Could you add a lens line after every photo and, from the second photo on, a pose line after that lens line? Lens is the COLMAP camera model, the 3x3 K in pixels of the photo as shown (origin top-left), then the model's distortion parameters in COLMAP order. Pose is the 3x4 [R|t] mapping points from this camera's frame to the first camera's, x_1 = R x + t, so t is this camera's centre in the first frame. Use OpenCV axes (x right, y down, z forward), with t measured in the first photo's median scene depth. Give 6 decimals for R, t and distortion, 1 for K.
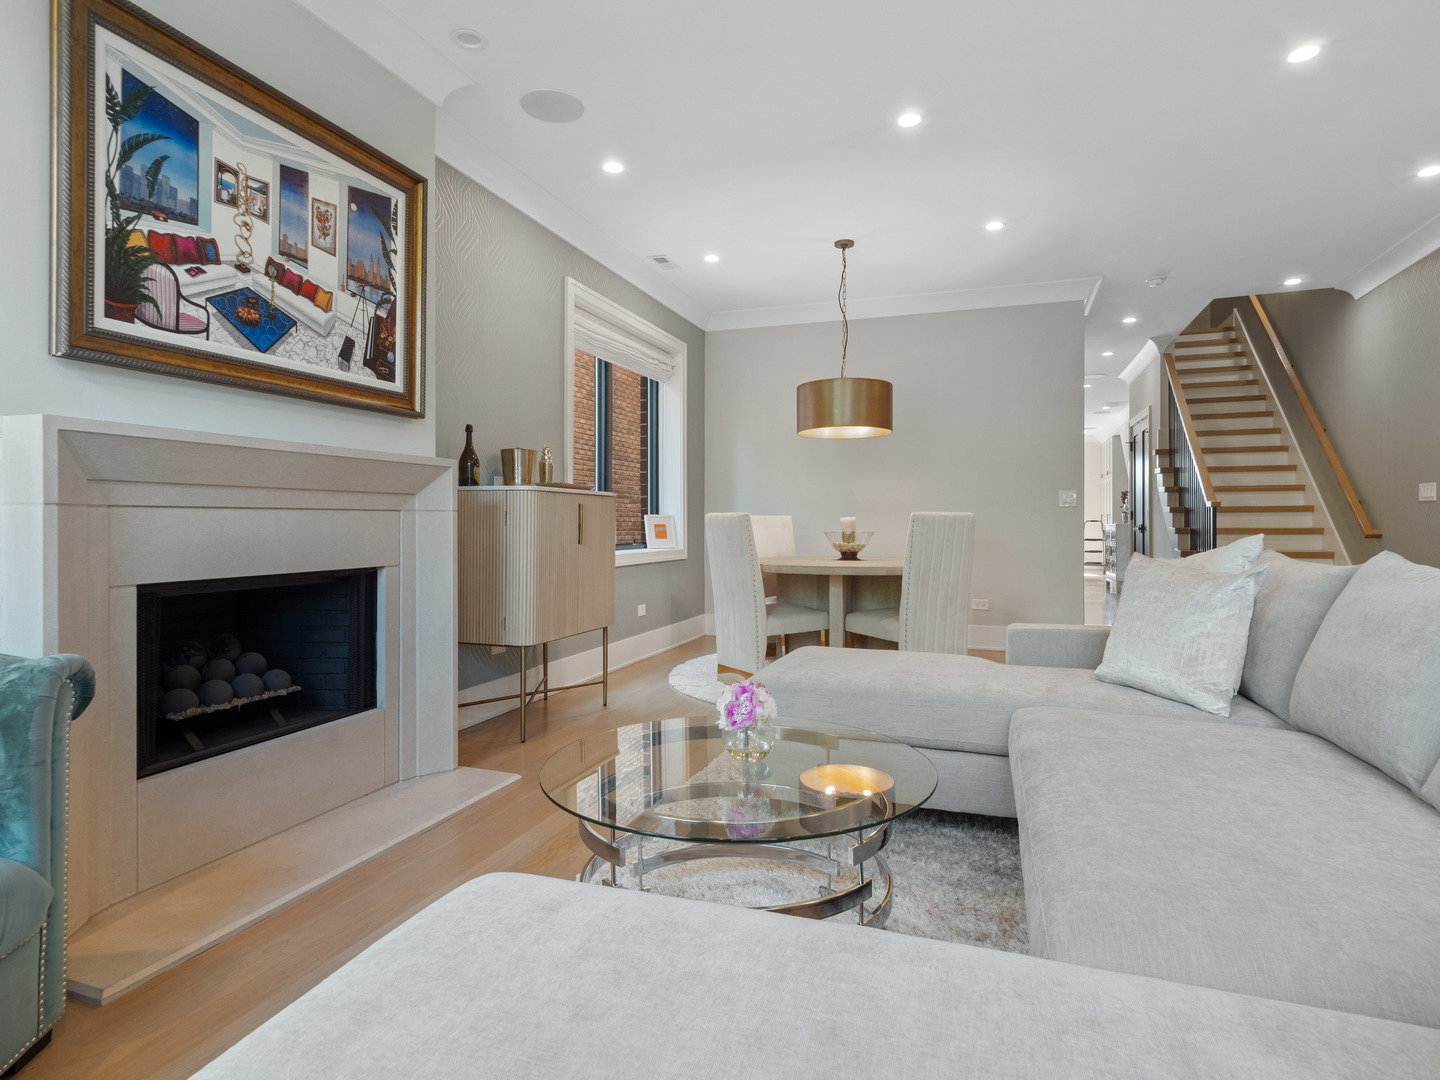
lens RADIAL K [[765.5, 0, 749.4], [0, 765.5, 525.1], [0, 0, 1]] dist [0.001036, 0.000583]
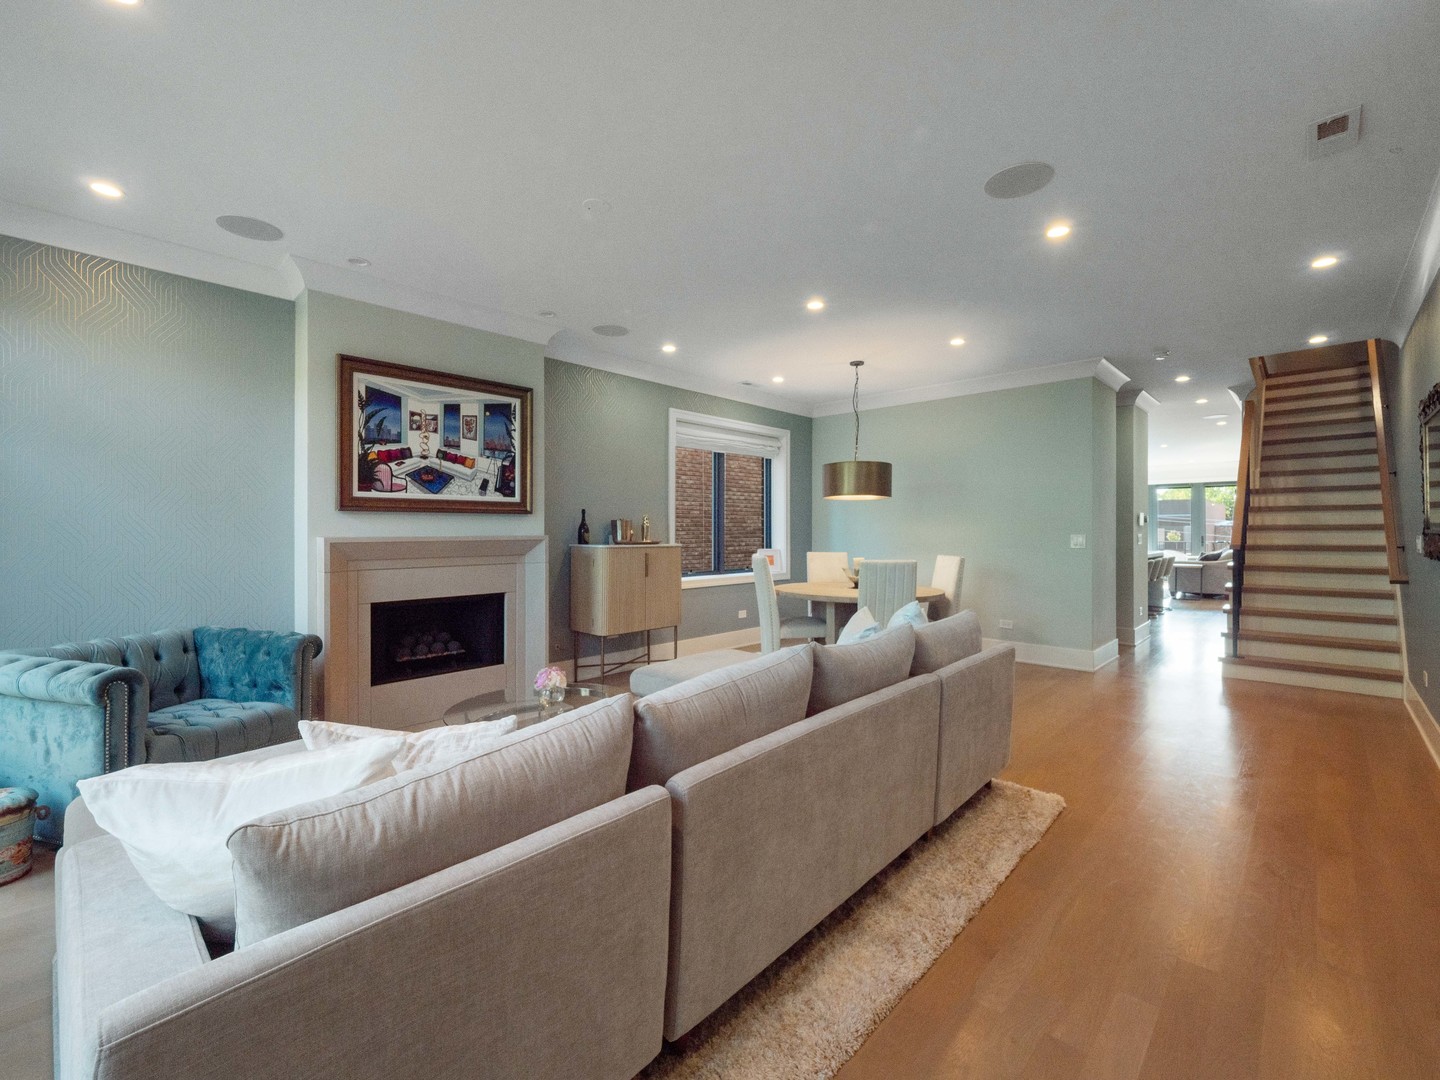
lens RADIAL K [[605.8, 0, 763.1], [0, 605.8, 536.3], [0, 0, 1]] dist [0.003819, -0.006632]
pose [[0.920673, 0.006607, -0.390278, 0.800249], [-0.004574, 0.999971, 0.006138, -0.111278], [0.390307, -0.003866, 0.920676, -0.188819]]
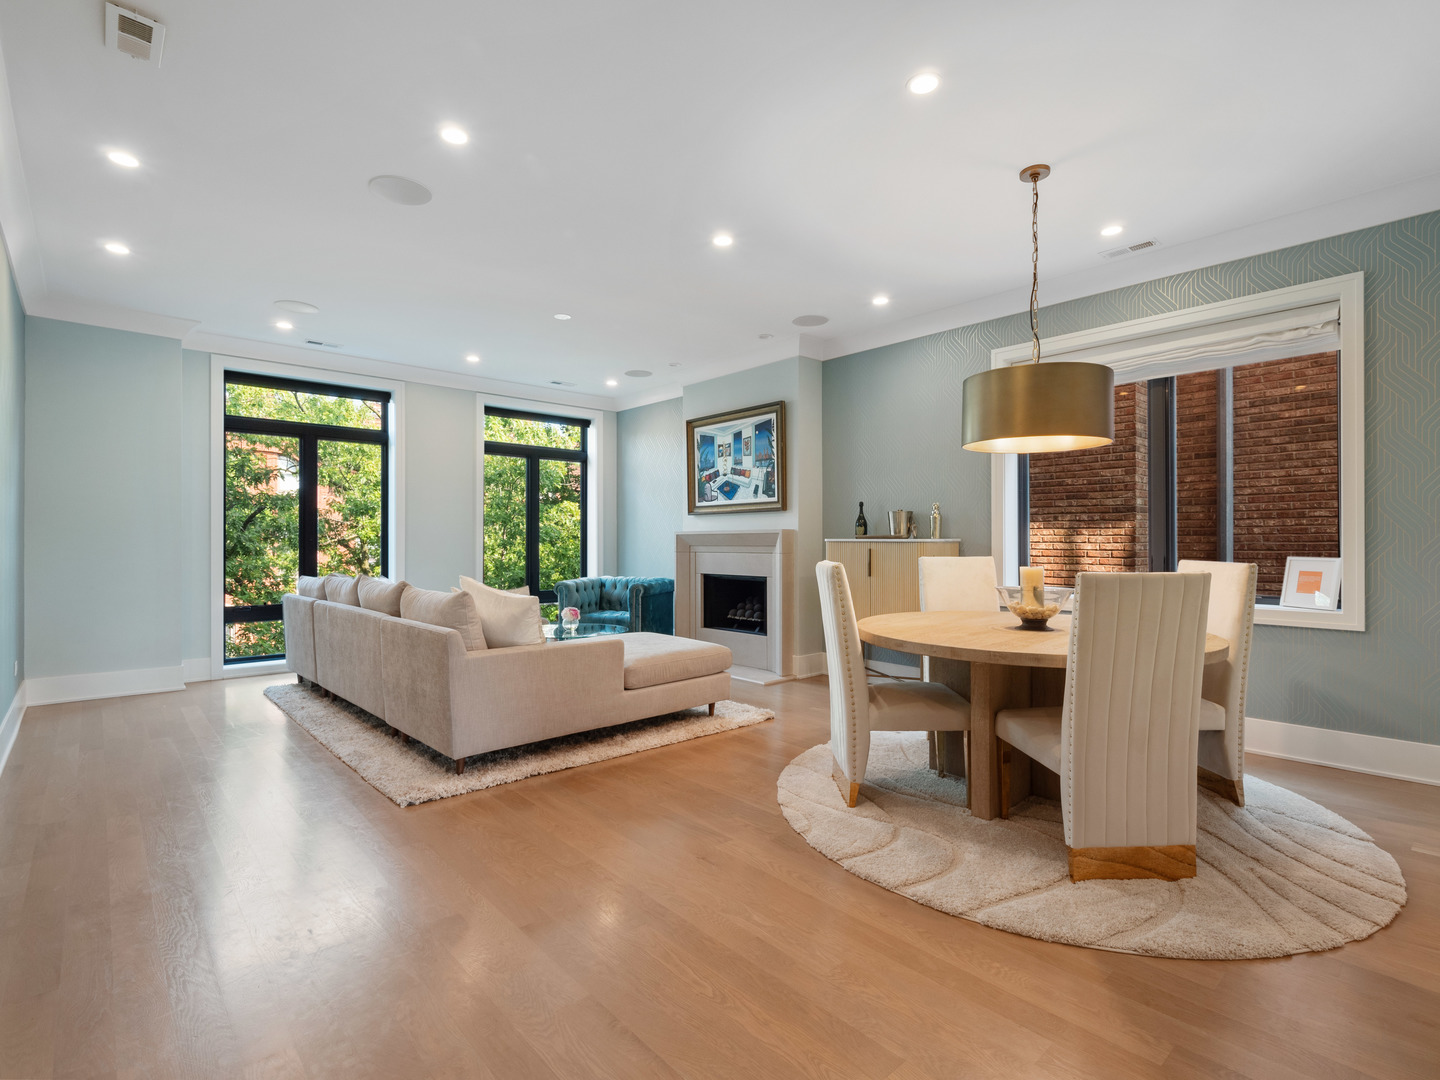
lens RADIAL K [[715.5, 0, 717.7], [0, 715.5, 538.7], [0, 0, 1]] dist [0.003389, 0.000402]
pose [[-0.489403, -0.003976, -0.872049, 1.651531], [-0.003569, 0.999990, -0.002556, -0.062960], [0.872051, 0.001861, -0.489412, 2.116226]]
